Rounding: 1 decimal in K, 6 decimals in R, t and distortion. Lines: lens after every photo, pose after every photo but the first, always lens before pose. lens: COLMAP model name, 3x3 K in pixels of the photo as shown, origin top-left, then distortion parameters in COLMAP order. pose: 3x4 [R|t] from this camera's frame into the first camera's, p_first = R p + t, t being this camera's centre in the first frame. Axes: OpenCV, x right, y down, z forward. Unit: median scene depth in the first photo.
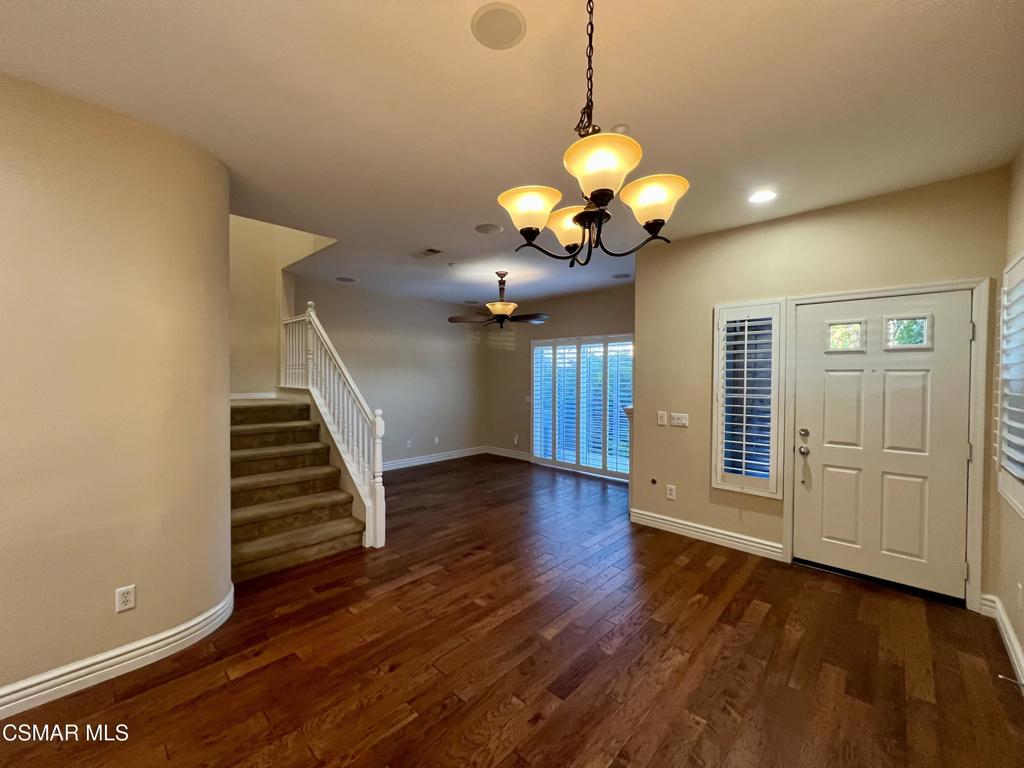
lens RADIAL K [[410.4, 0, 509.2], [0, 410.4, 382.9], [0, 0, 1]] dist [-0.003064, -0.000102]
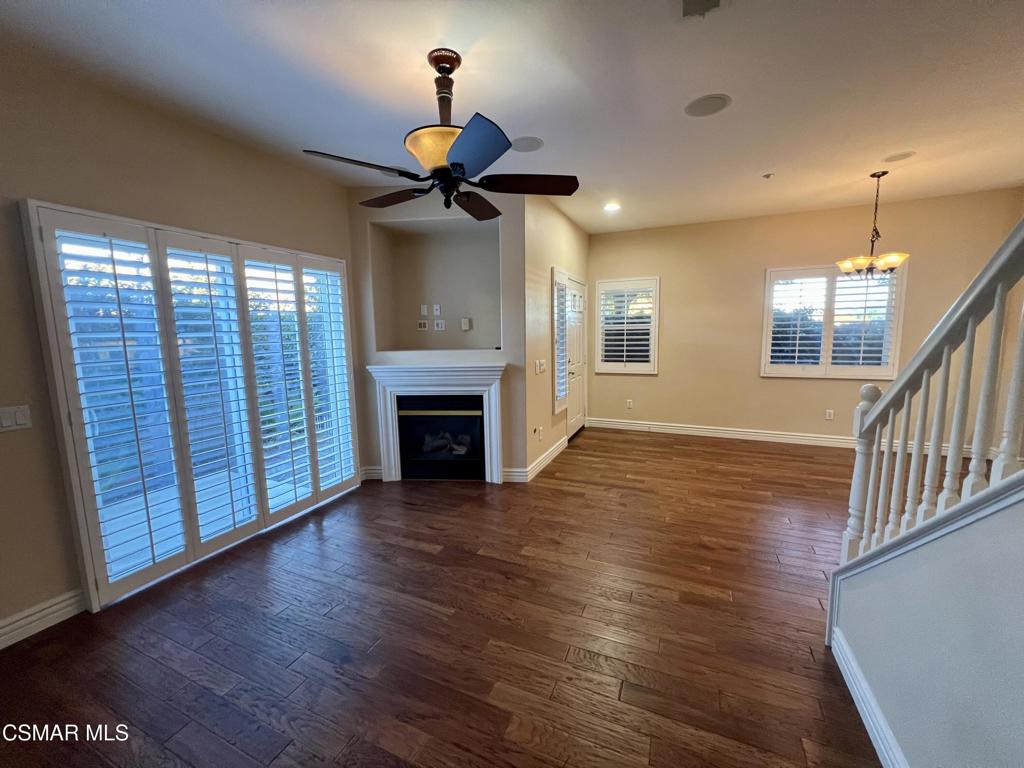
lens RADIAL K [[411.0, 0, 509.0], [0, 411.0, 382.1], [0, 0, 1]] dist [-0.001327, -0.000015]
pose [[-0.340041, -0.116529, 0.933163, -0.616685], [0.026416, 0.990718, 0.133342, -0.016496], [-0.940039, 0.069992, -0.333807, 1.537584]]
